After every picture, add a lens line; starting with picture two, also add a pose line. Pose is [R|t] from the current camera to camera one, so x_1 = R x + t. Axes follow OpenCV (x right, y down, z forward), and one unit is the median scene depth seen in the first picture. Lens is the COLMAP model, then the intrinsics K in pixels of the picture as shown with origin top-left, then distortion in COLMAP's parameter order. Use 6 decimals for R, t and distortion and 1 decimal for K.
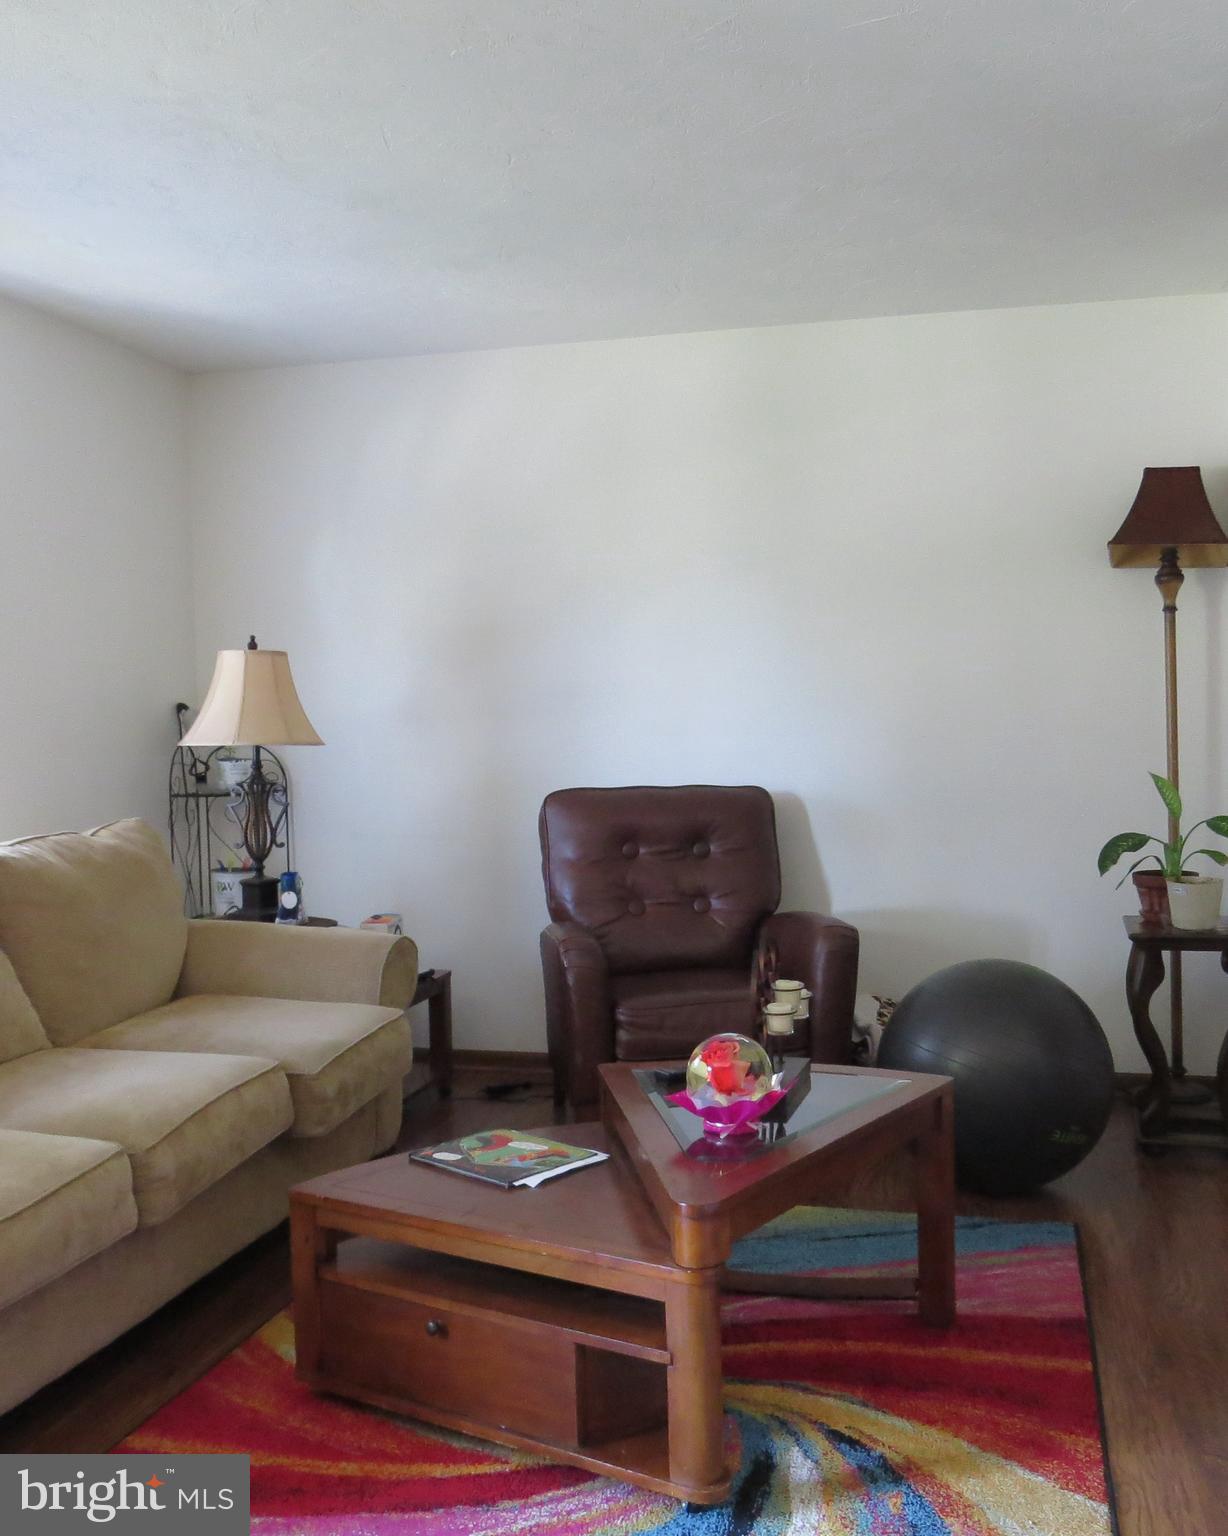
lens RADIAL K [[1459.2, 0, 618.9], [0, 1459.2, 768.4], [0, 0, 1]] dist [-0.023491, 0.000000]
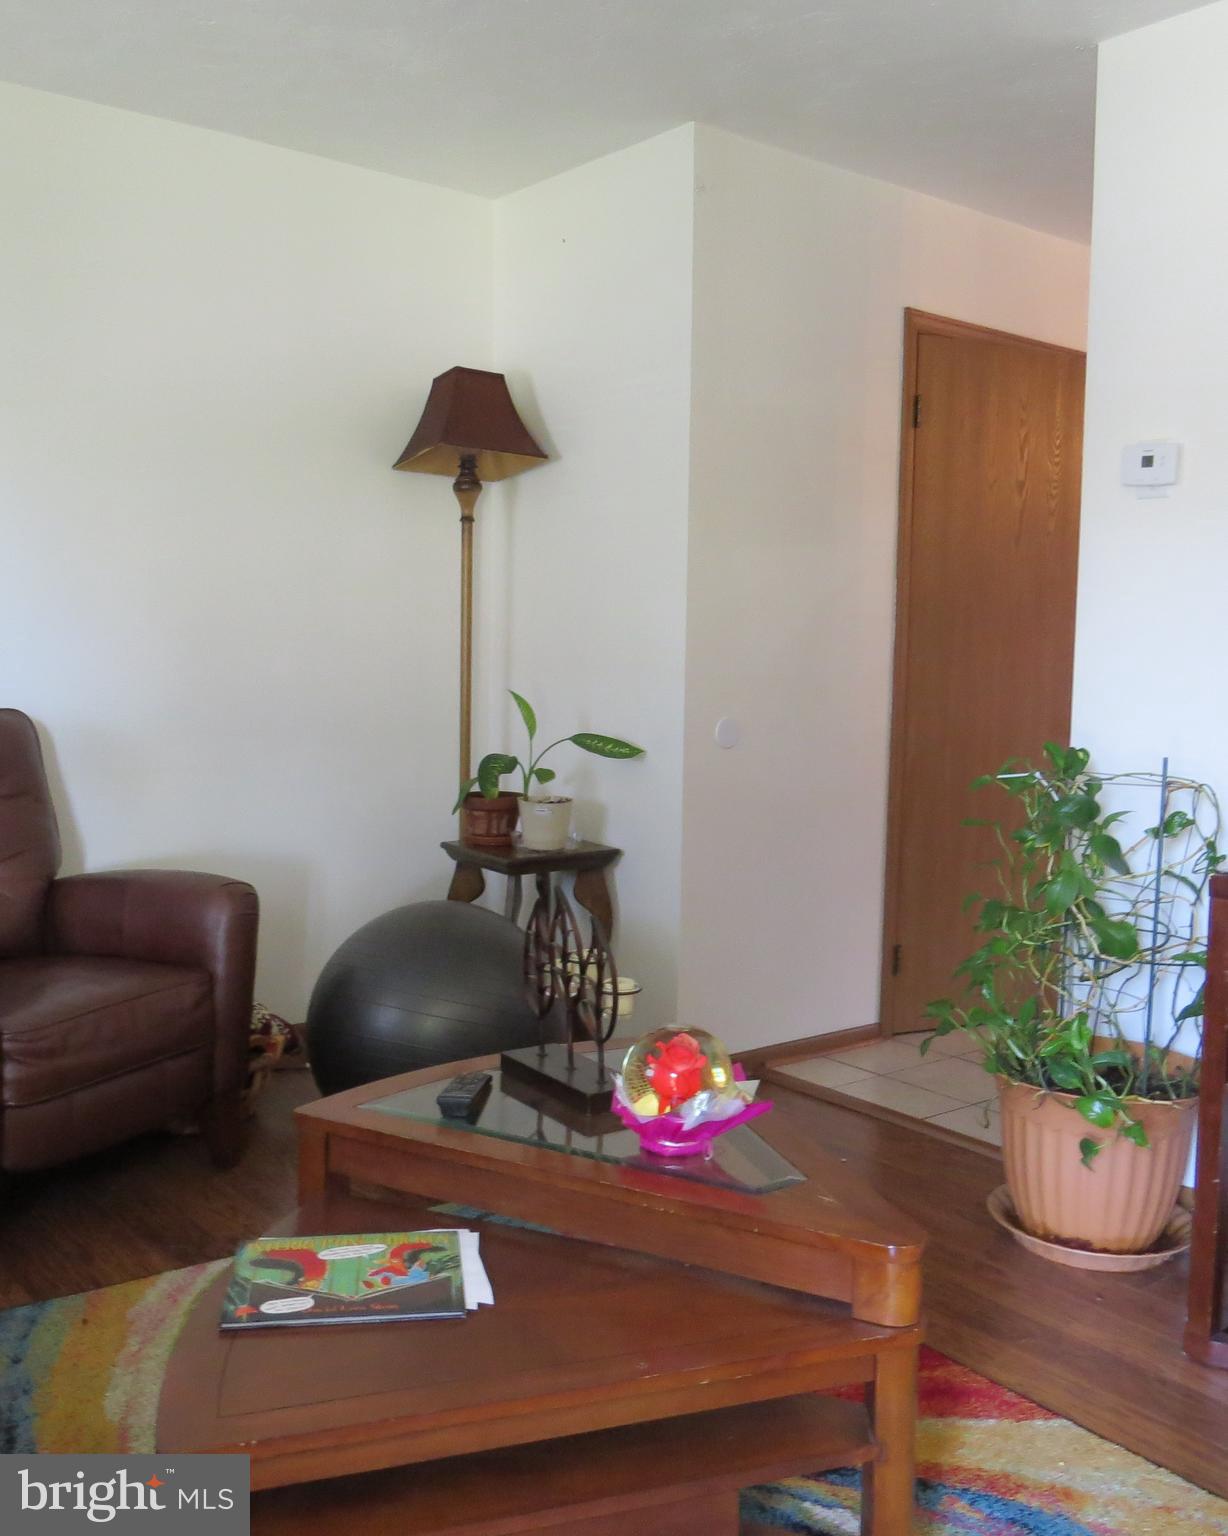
lens RADIAL K [[1459.2, 0, 612.2], [0, 1459.2, 772.6], [0, 0, 1]] dist [-0.023491, 0.000000]
pose [[0.607061, -0.036580, 0.793813, -0.358649], [-0.007325, 0.998640, 0.051621, 0.006642], [-0.794622, -0.037151, 0.605967, 0.369814]]
